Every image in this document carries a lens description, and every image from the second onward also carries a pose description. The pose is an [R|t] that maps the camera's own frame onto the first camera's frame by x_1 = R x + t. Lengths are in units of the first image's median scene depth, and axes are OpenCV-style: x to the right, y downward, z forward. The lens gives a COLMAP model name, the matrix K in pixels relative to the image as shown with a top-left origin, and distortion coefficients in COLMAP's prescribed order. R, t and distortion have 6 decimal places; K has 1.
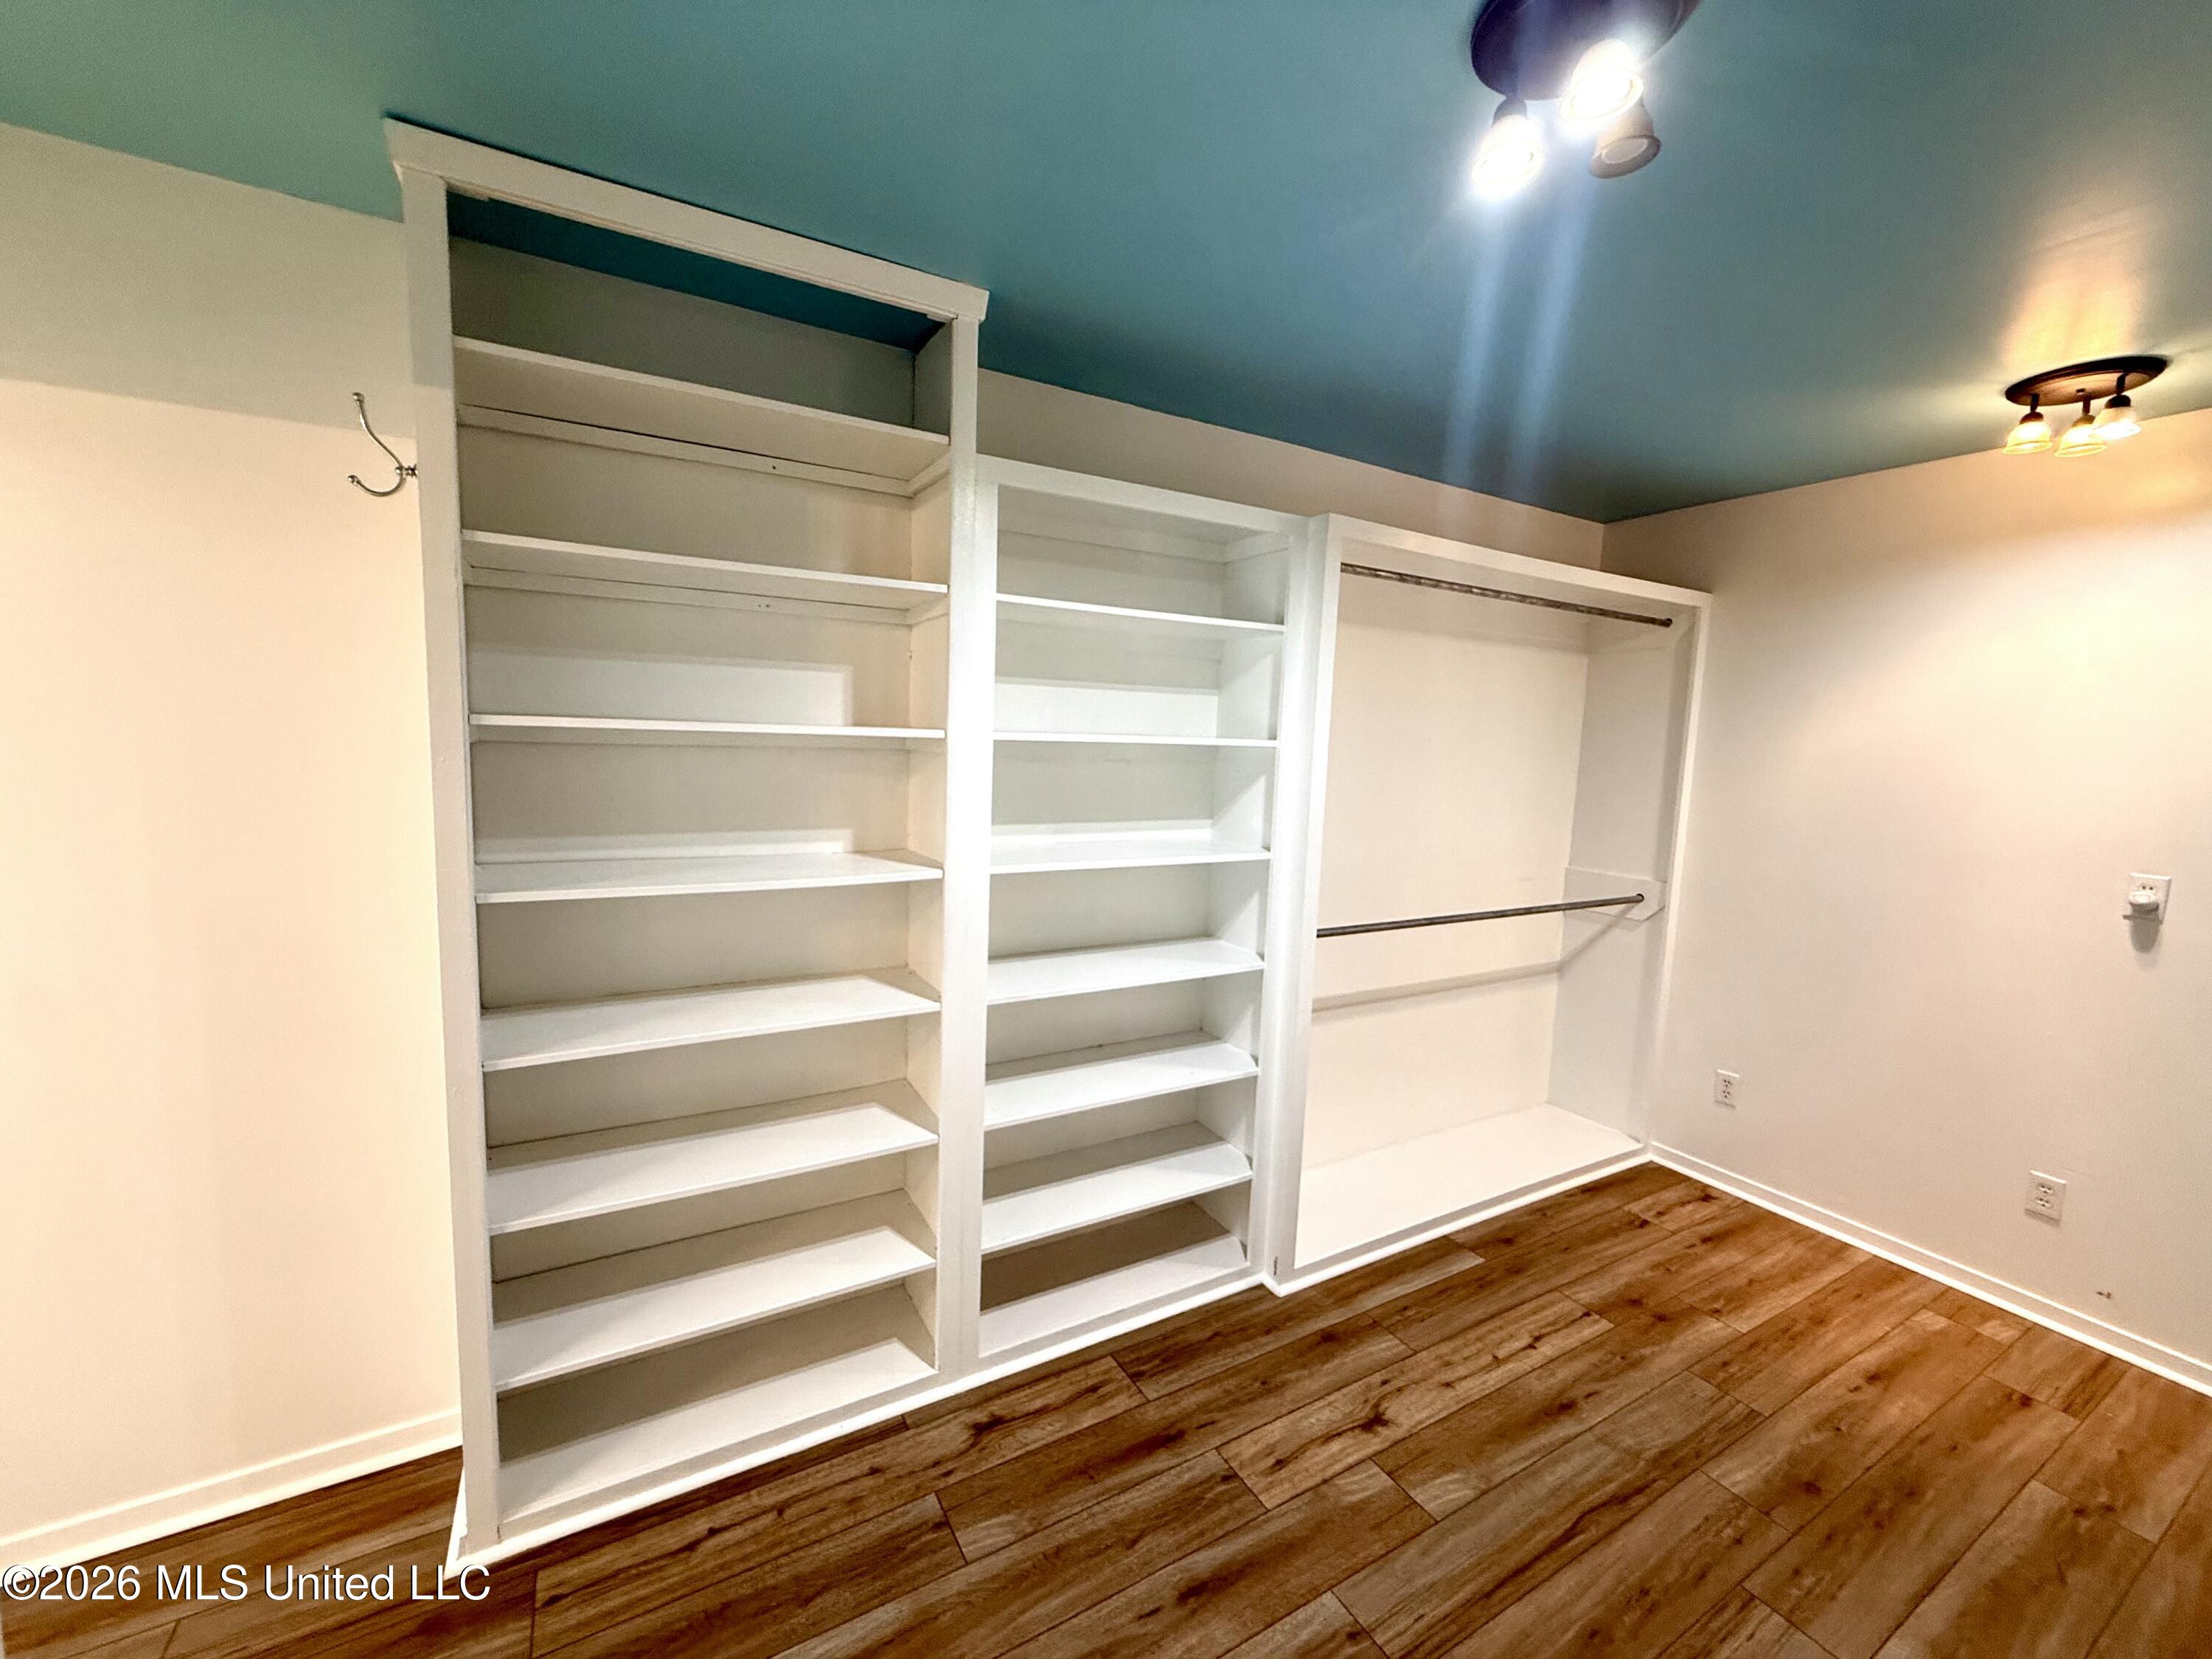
lens RADIAL K [[889.2, 0, 1111.0], [0, 889.2, 825.8], [0, 0, 1]] dist [-0.003090, 0.000654]
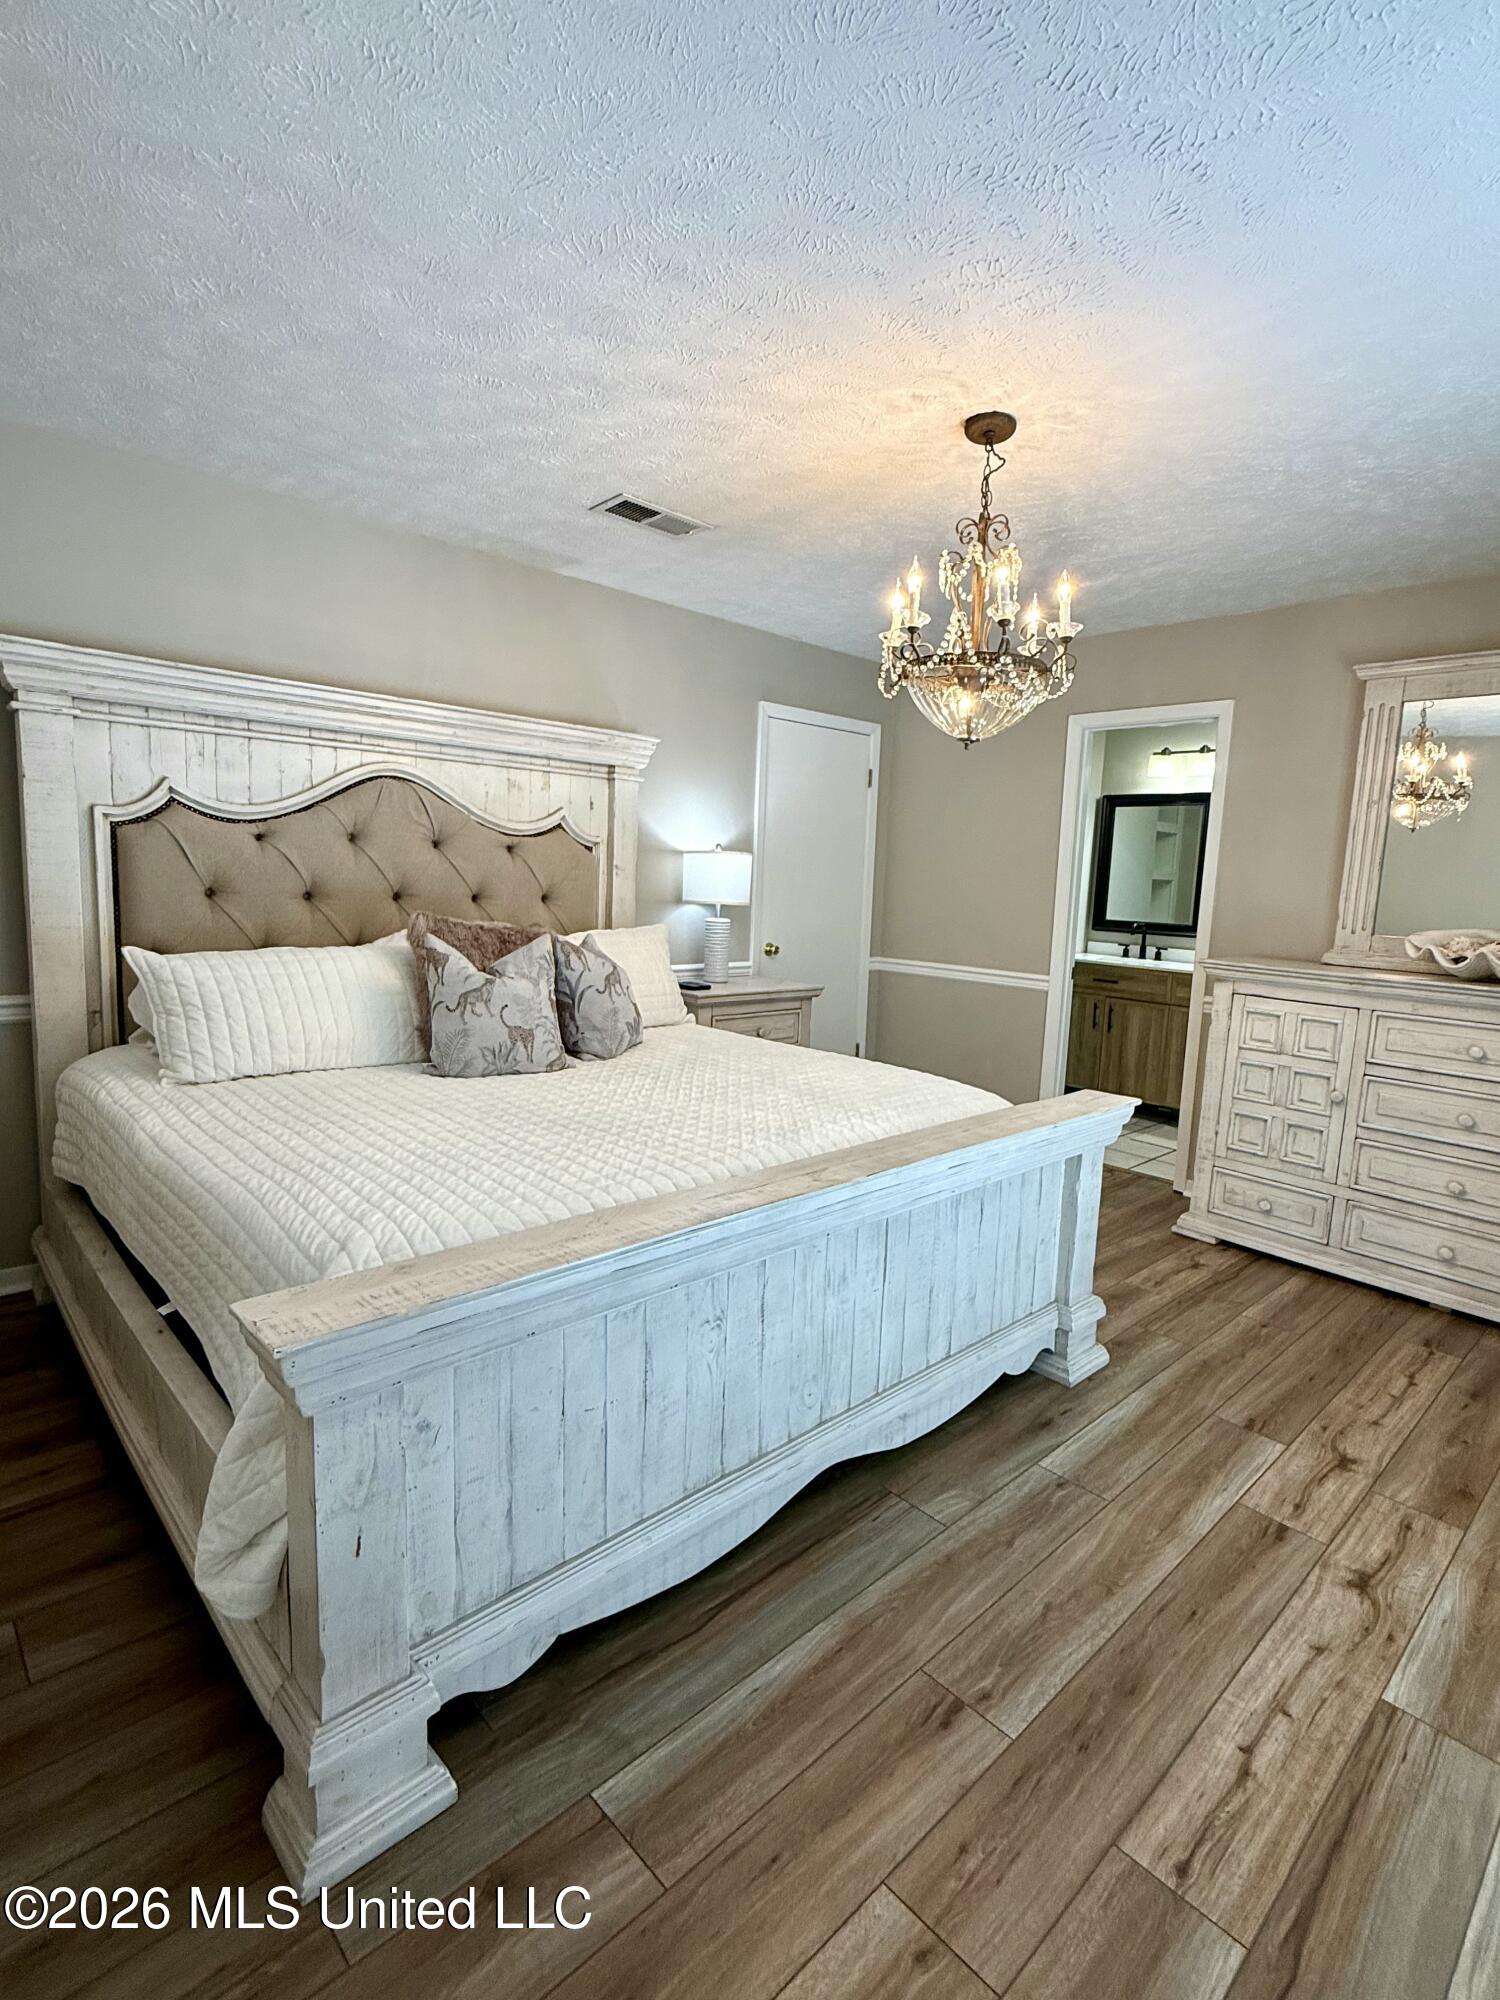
lens RADIAL K [[971.0, 0, 750.3], [0, 971.0, 1000.1], [0, 0, 1]] dist [-0.001440, 0.001243]
pose [[-0.971232, -0.046125, -0.233626, 1.070662], [-0.100811, 0.968454, 0.227892, -0.017909], [0.215744, 0.244888, -0.945243, 1.563945]]
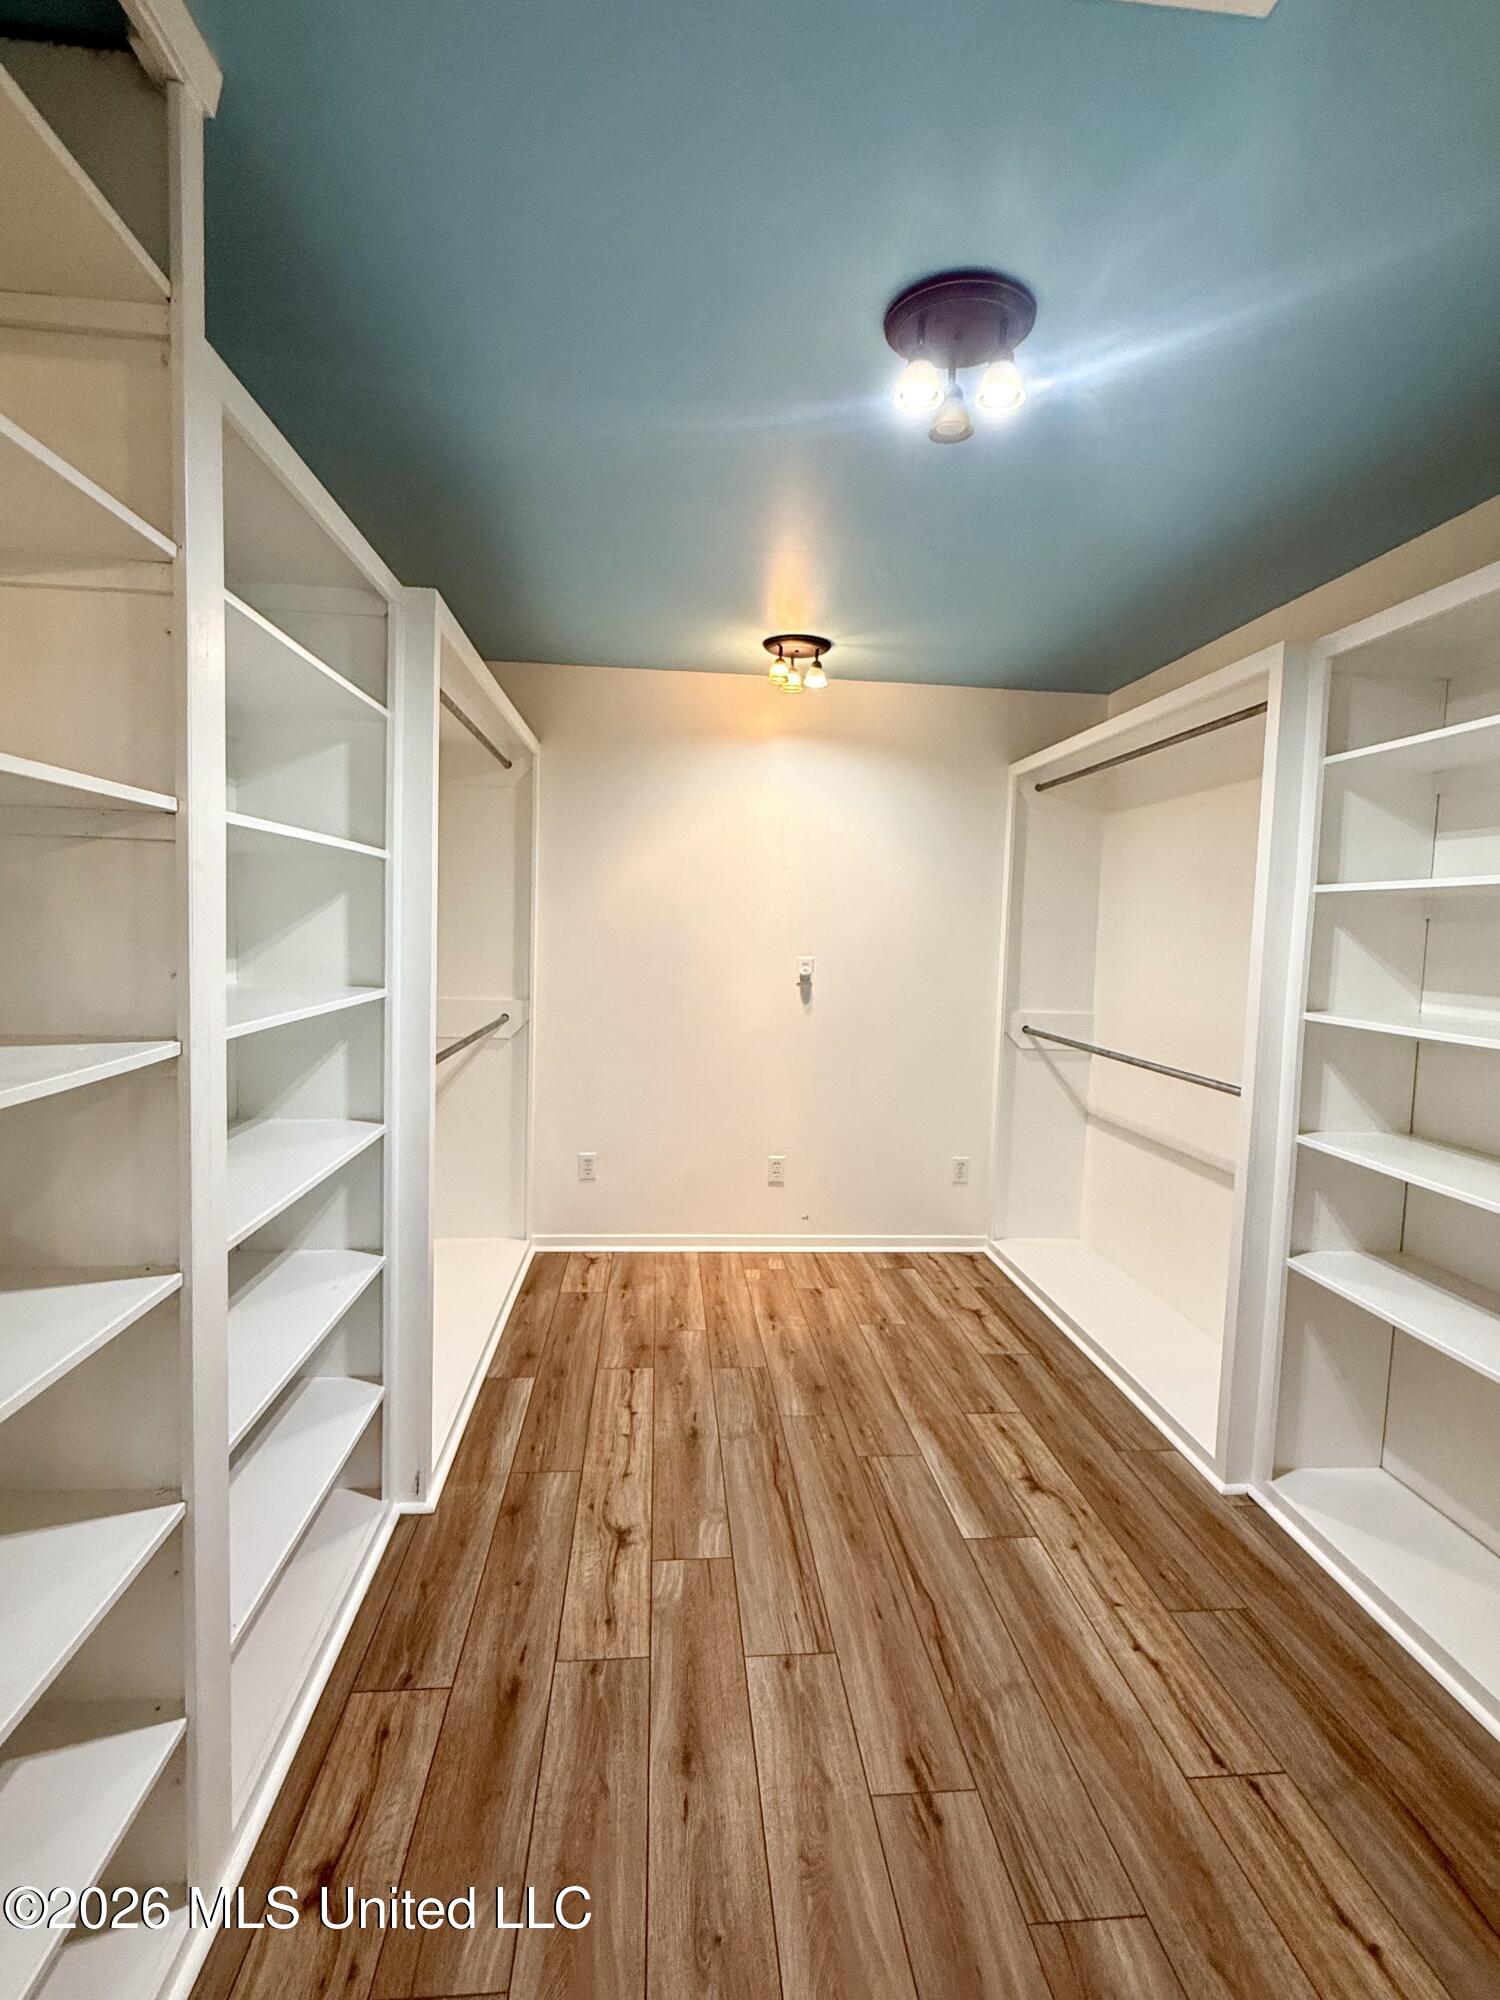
lens RADIAL K [[971.0, 0, 757.7], [0, 971.0, 1001.3], [0, 0, 1]] dist [-0.001440, 0.001243]
pose [[0.415471, -0.096029, 0.904523, -0.556147], [0.078325, 0.994495, 0.069604, 0.005225], [-0.906228, 0.041928, 0.420706, 0.363218]]
